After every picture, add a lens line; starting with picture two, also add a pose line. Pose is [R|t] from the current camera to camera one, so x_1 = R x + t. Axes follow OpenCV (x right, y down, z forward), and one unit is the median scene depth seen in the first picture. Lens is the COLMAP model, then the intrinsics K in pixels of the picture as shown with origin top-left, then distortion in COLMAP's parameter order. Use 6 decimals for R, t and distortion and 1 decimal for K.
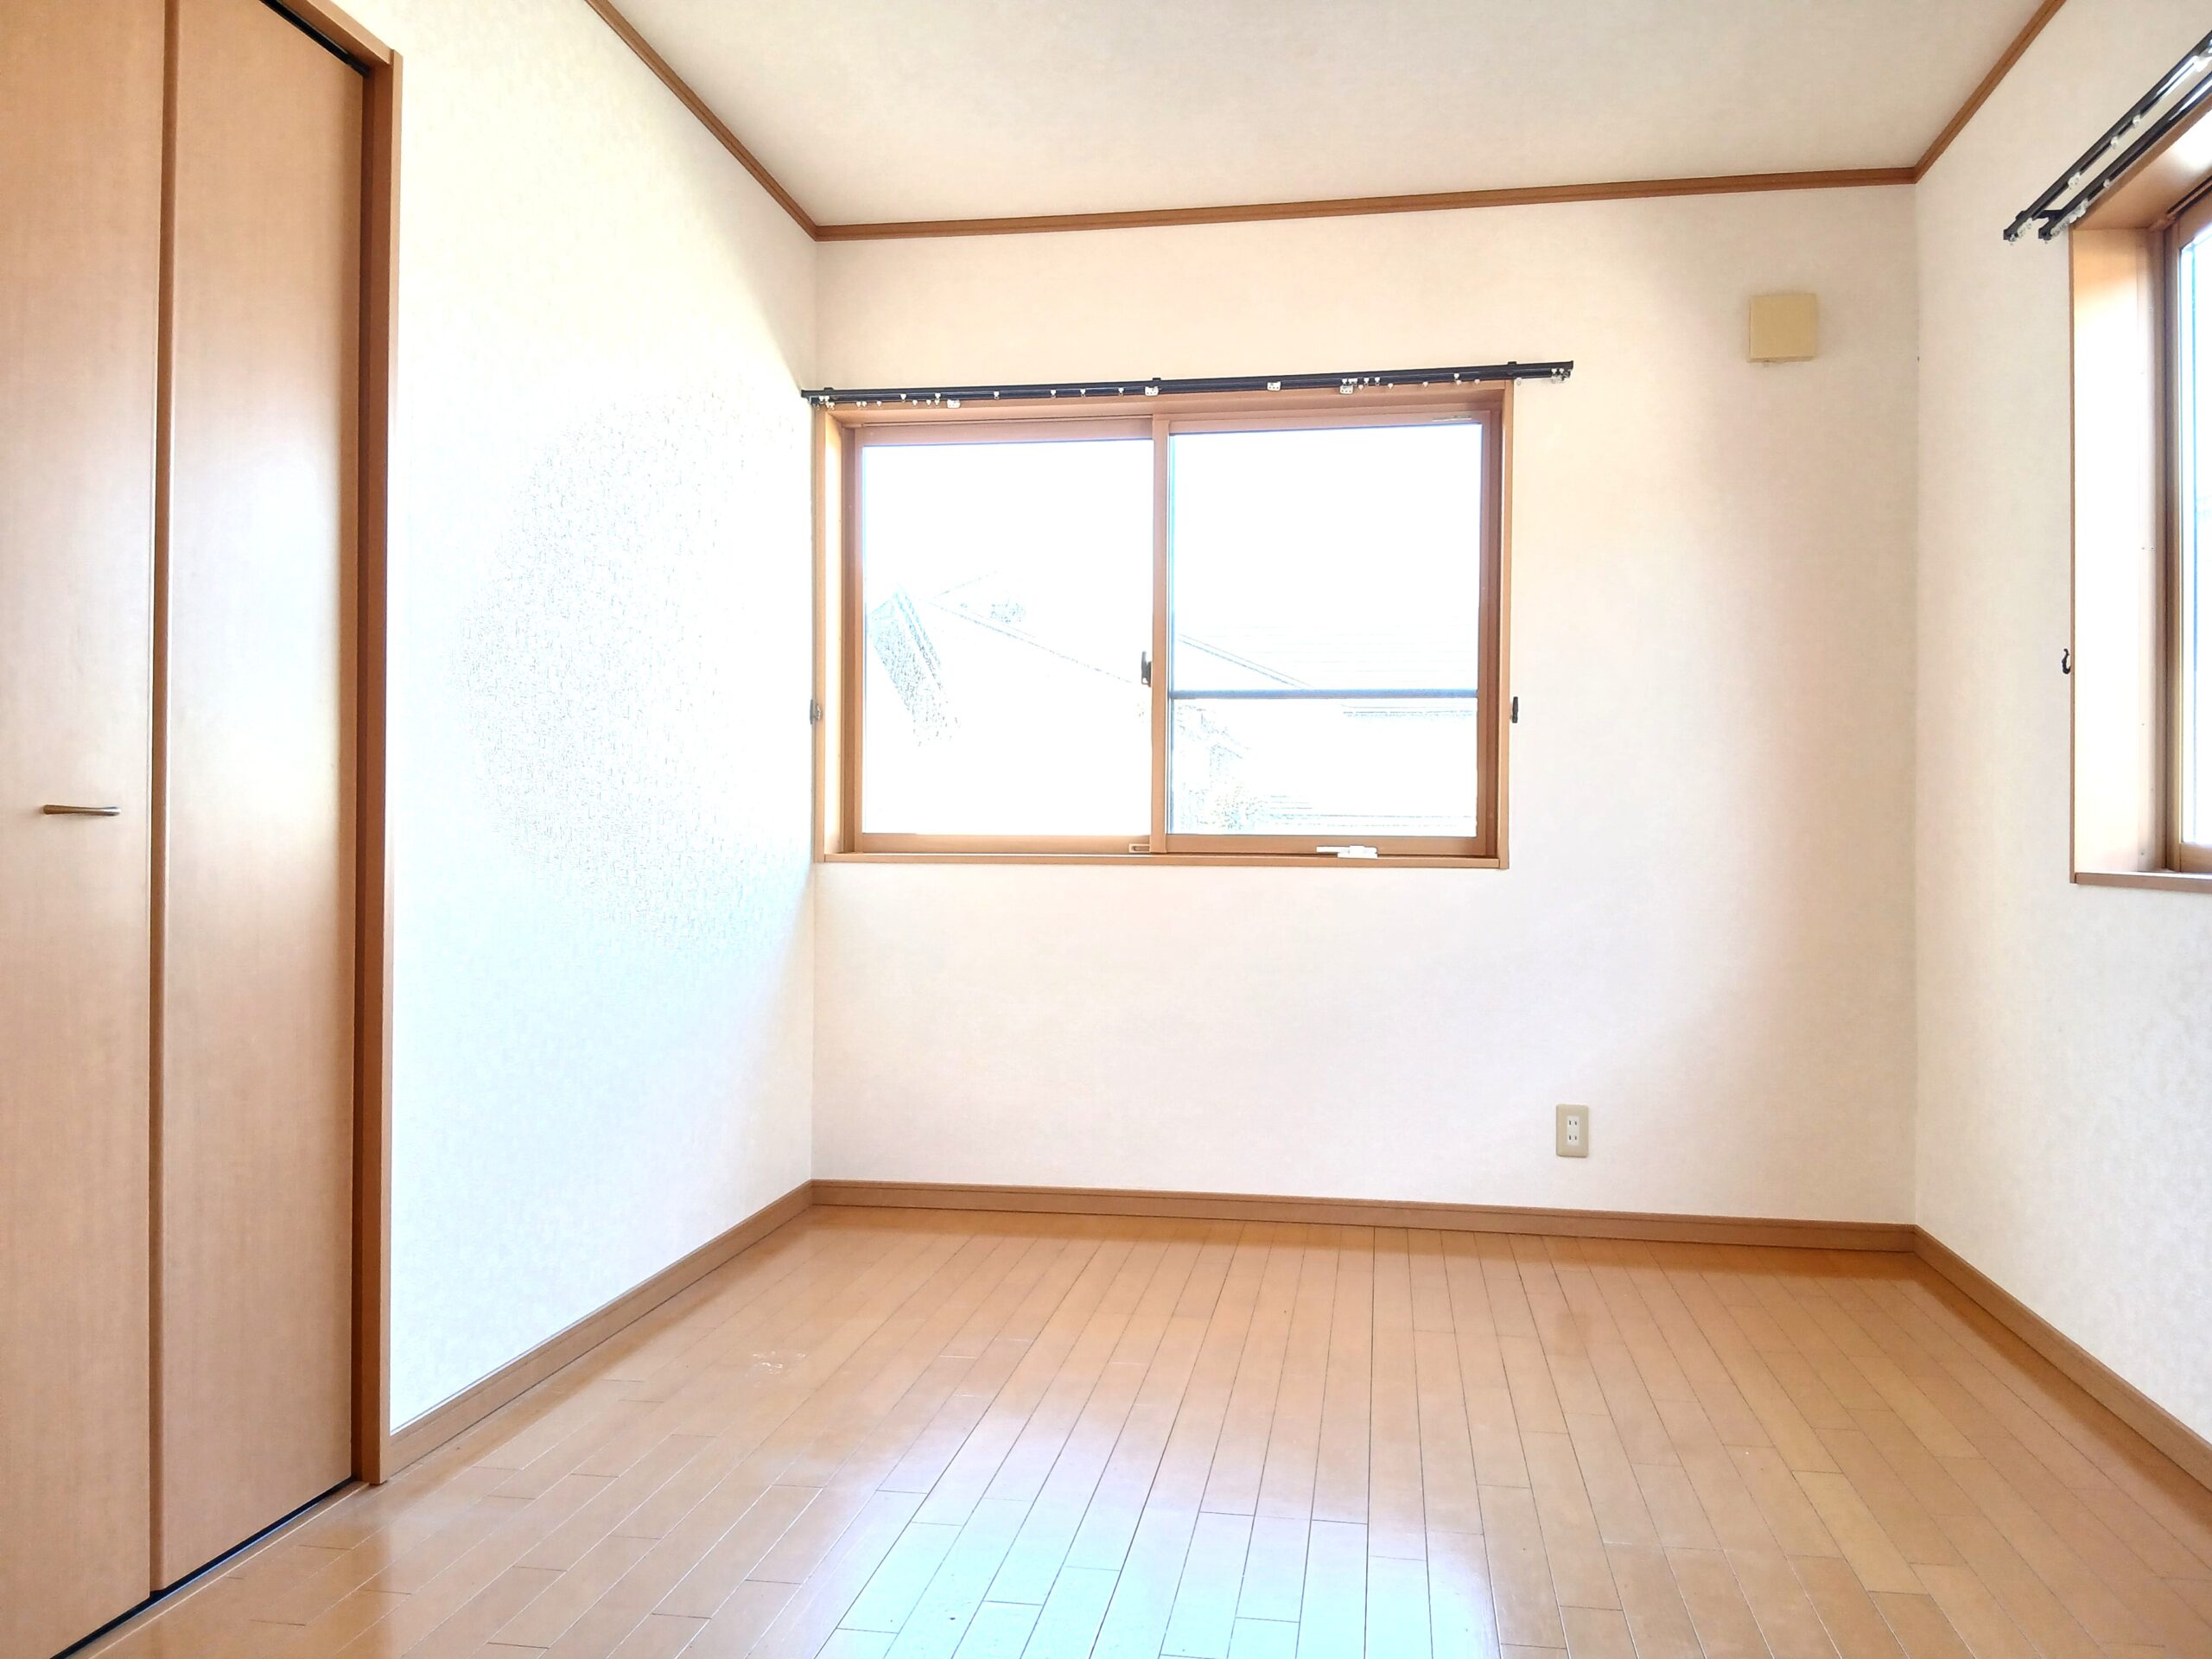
lens RADIAL K [[1677.6, 0, 1106.0], [0, 1677.6, 829.5], [0, 0, 1]] dist [0.119268, -0.209003]
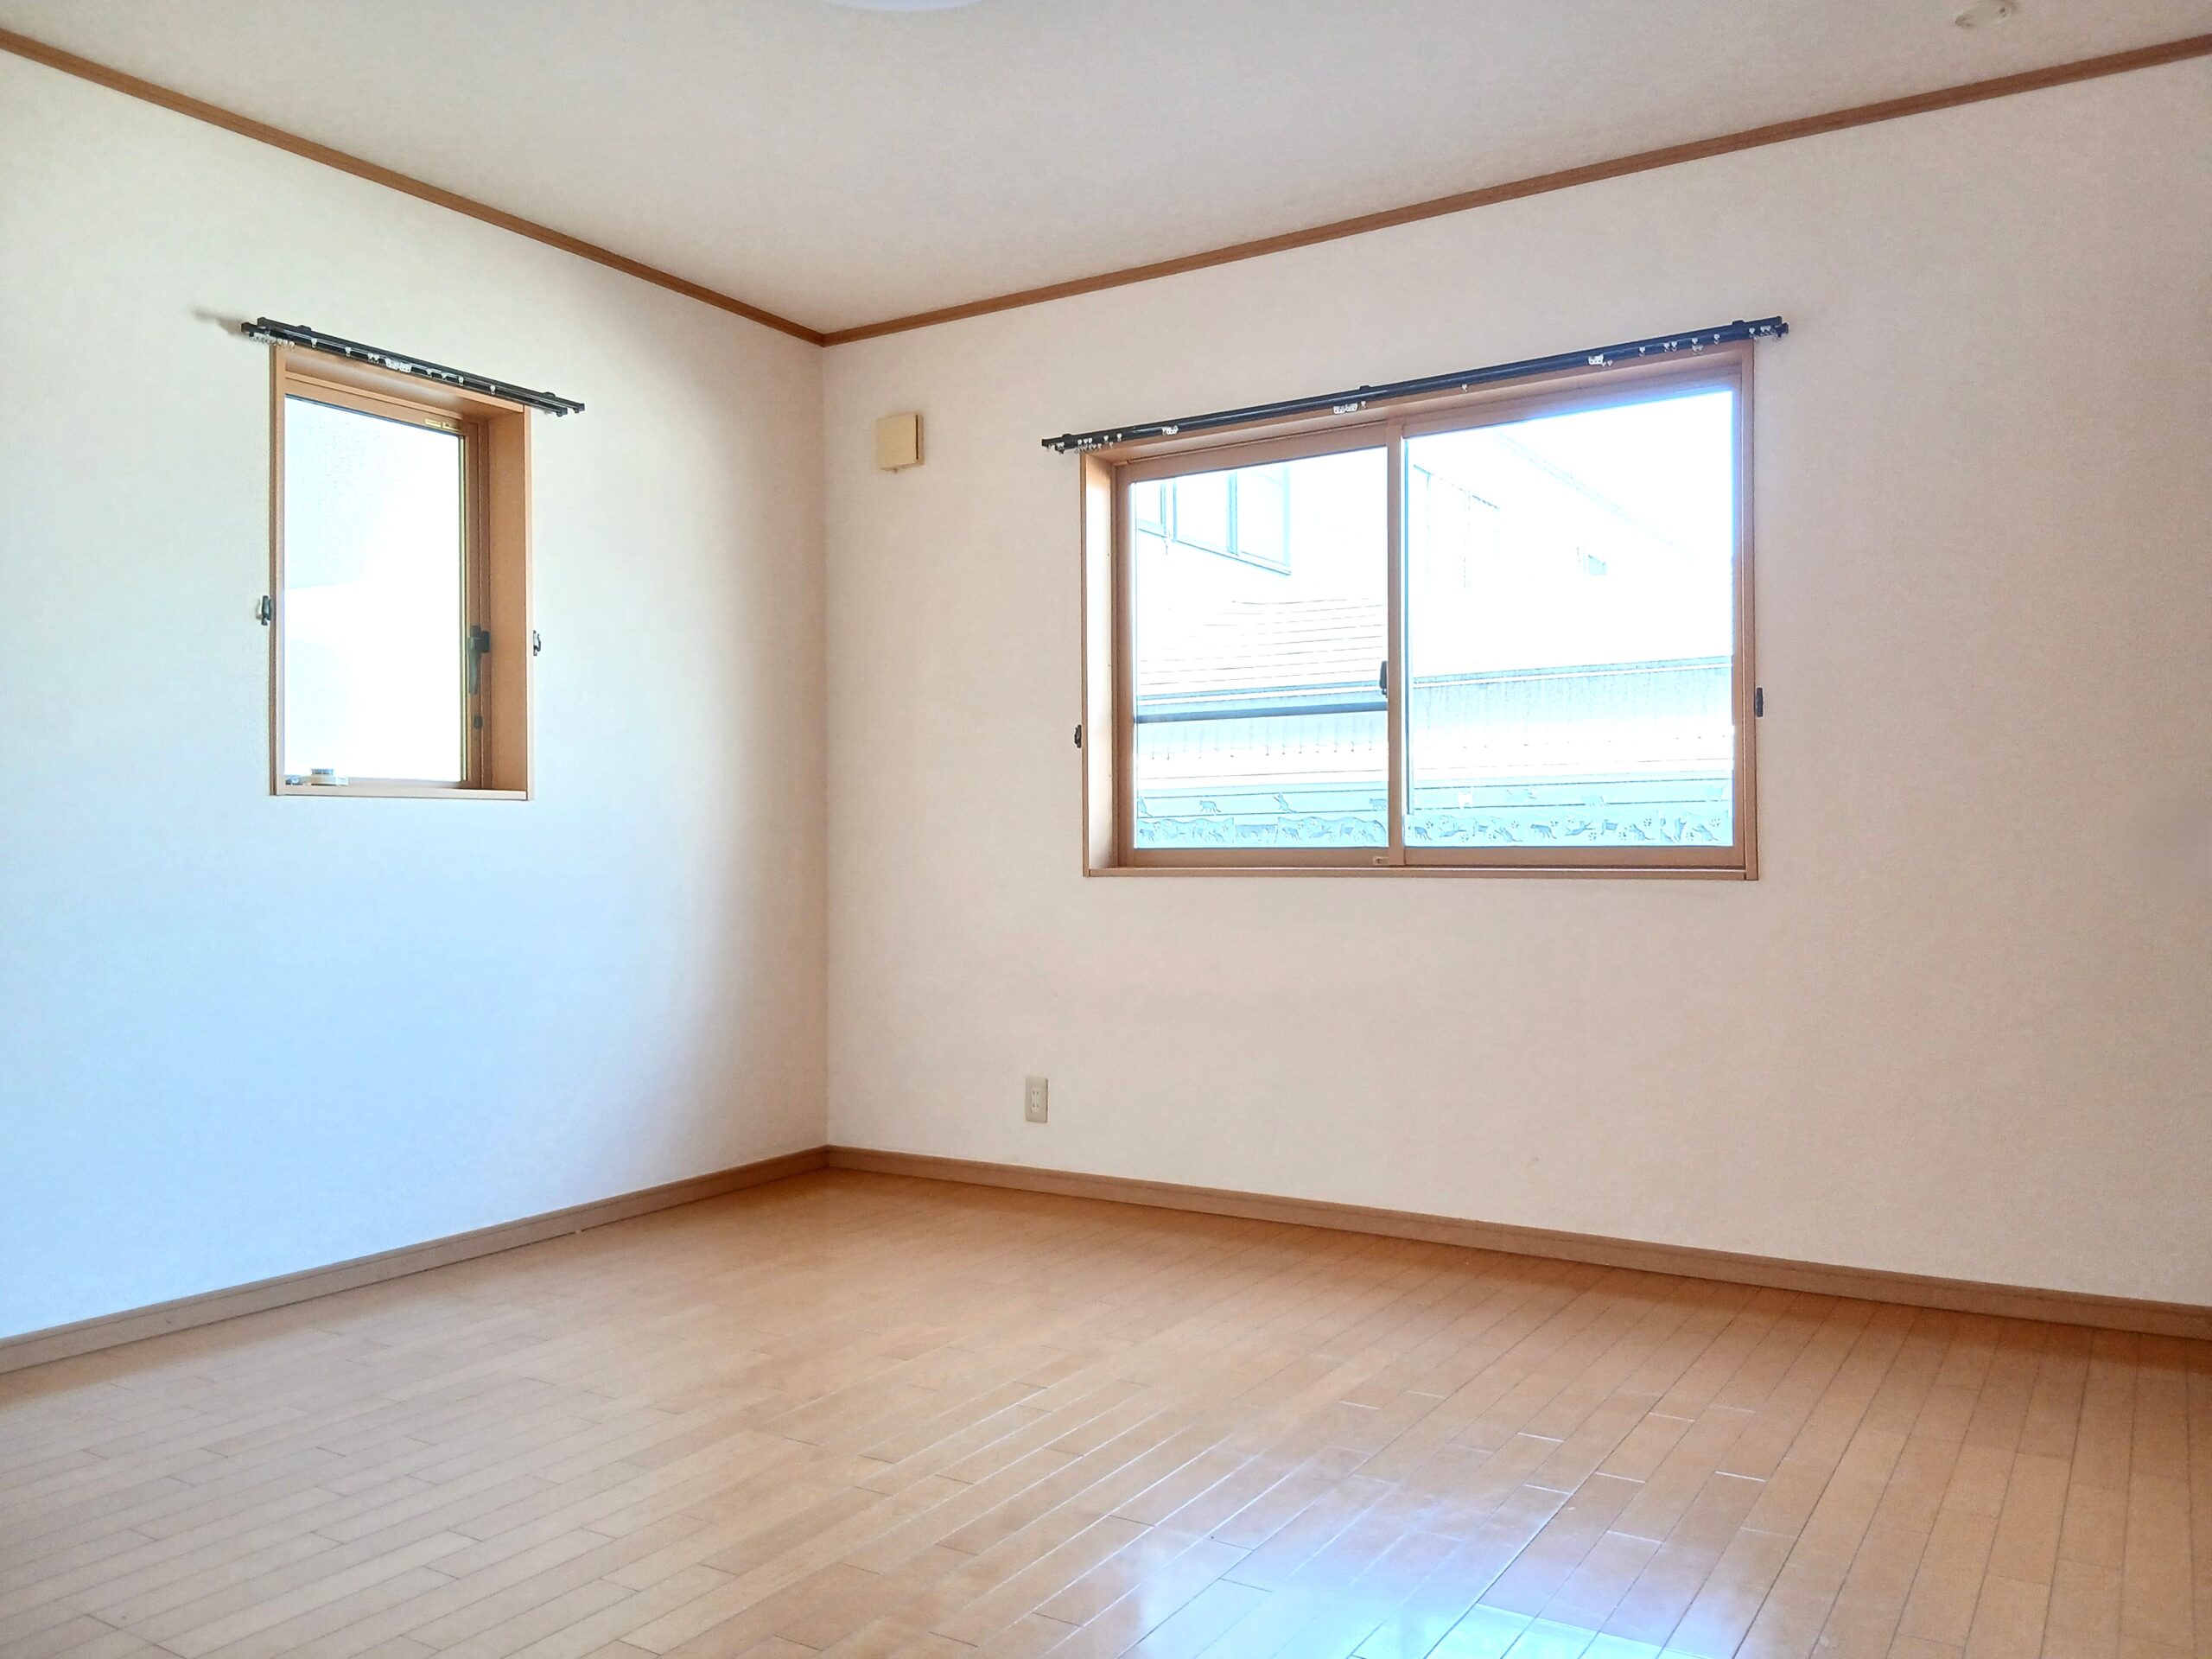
lens RADIAL K [[1751.9, 0, 1005.0], [0, 1751.9, 839.3], [0, 0, 1]] dist [0.214198, -0.257065]
pose [[0.912405, -0.013796, -0.409057, 0.266981], [0.012557, 0.999905, -0.005714, 0.001604], [0.409096, 0.000077, 0.912491, -0.041701]]
